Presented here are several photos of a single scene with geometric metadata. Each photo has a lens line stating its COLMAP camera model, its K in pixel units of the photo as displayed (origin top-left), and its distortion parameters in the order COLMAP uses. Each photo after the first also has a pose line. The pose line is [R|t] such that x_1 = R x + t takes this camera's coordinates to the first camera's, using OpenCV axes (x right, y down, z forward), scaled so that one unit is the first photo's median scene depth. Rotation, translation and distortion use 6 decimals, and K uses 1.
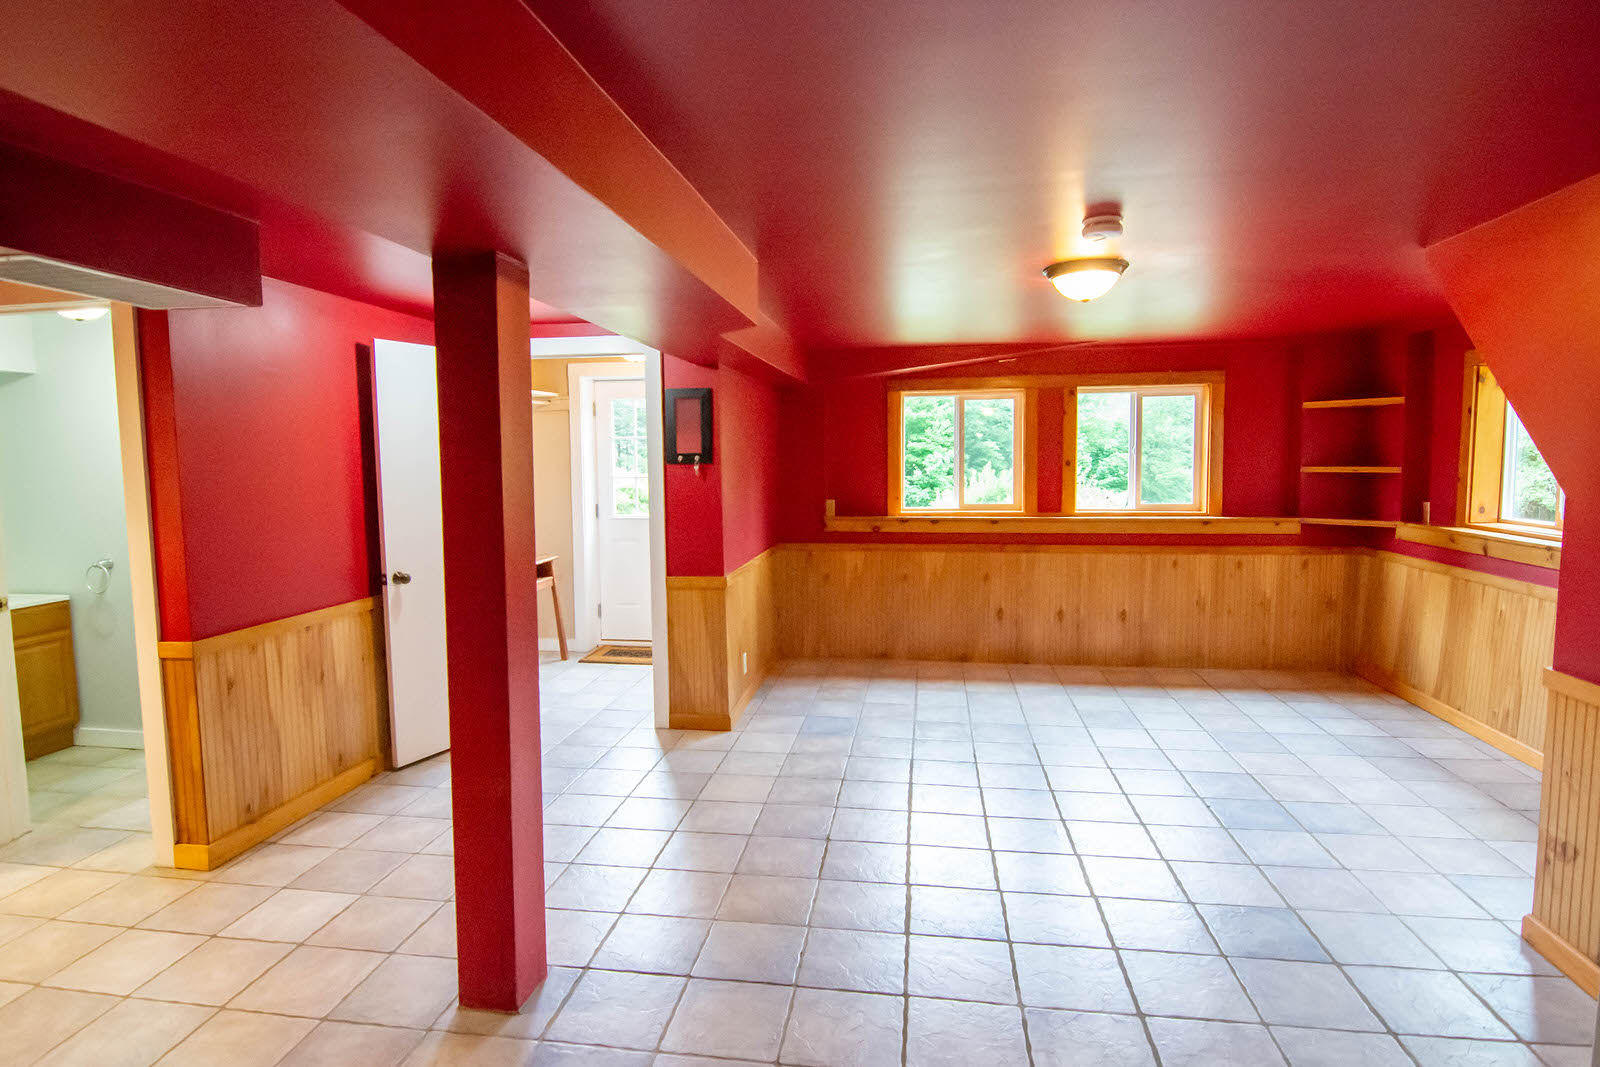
lens RADIAL K [[805.4, 0, 800.0], [0, 805.4, 533.5], [0, 0, 1]] dist [-0.003362, -0.000842]
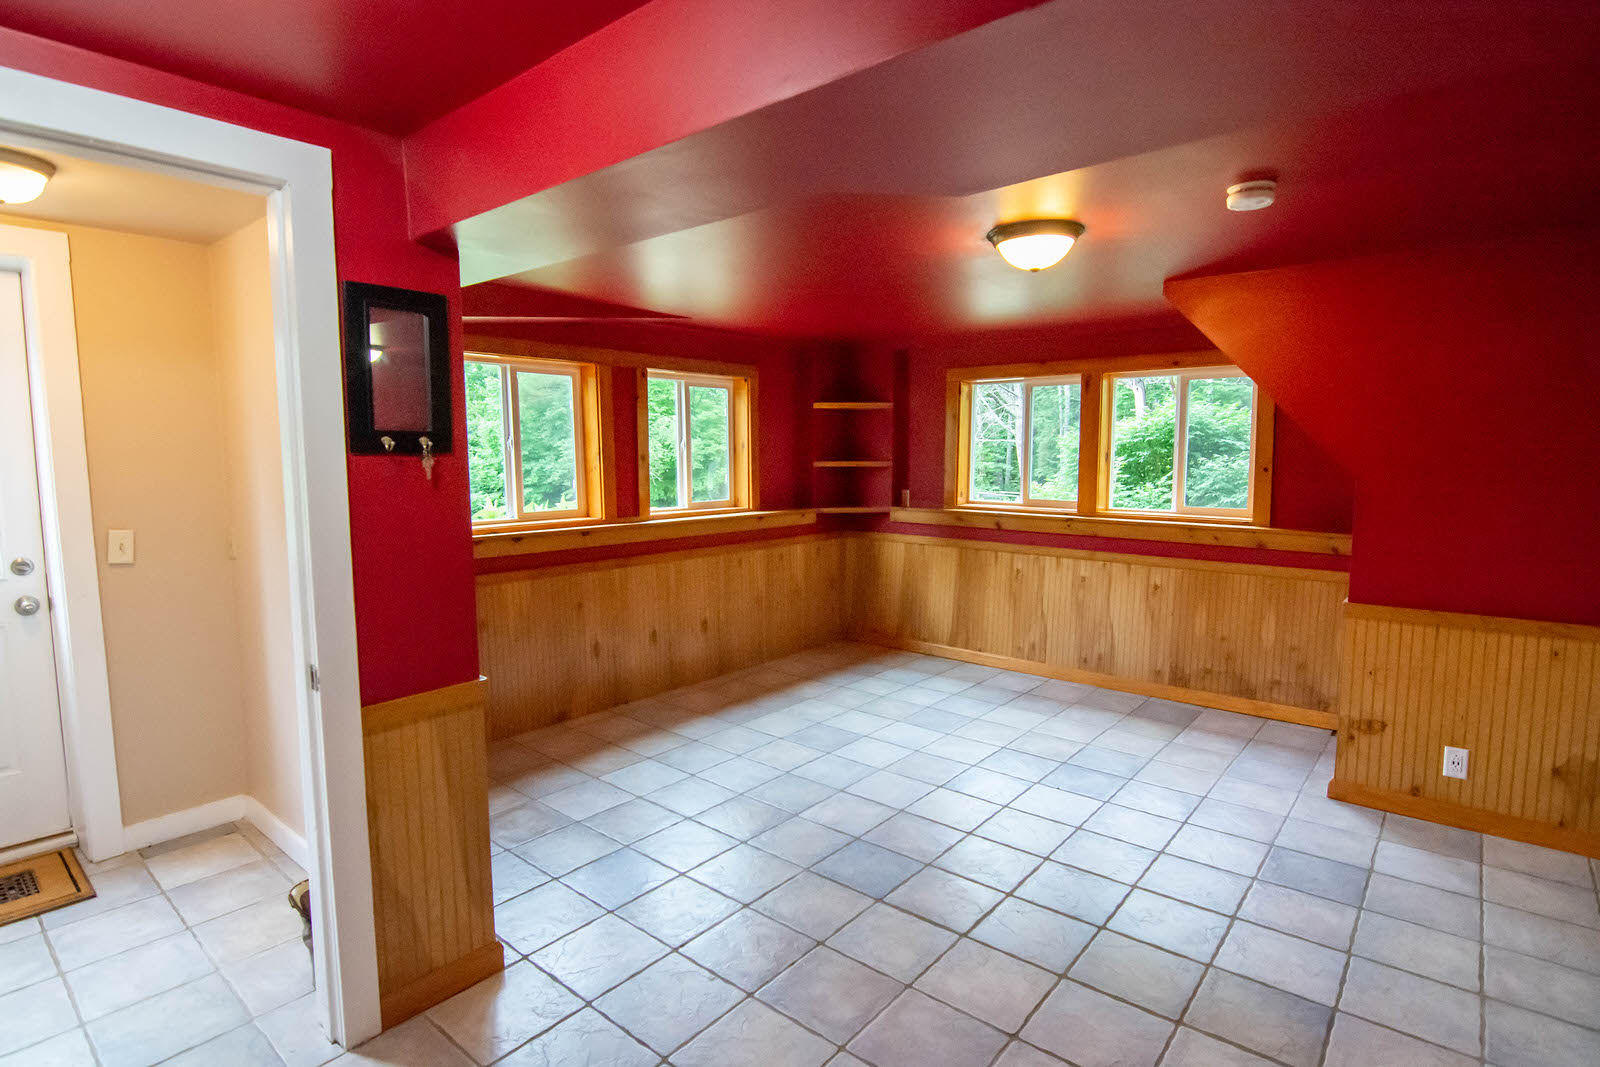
lens RADIAL K [[805.4, 0, 800.0], [0, 805.4, 533.5], [0, 0, 1]] dist [-0.003362, -0.000842]
pose [[0.538452, -0.075127, 0.839301, -0.335441], [0.072896, 0.996437, 0.042426, -0.036034], [-0.839497, 0.038337, 0.542009, 0.459846]]
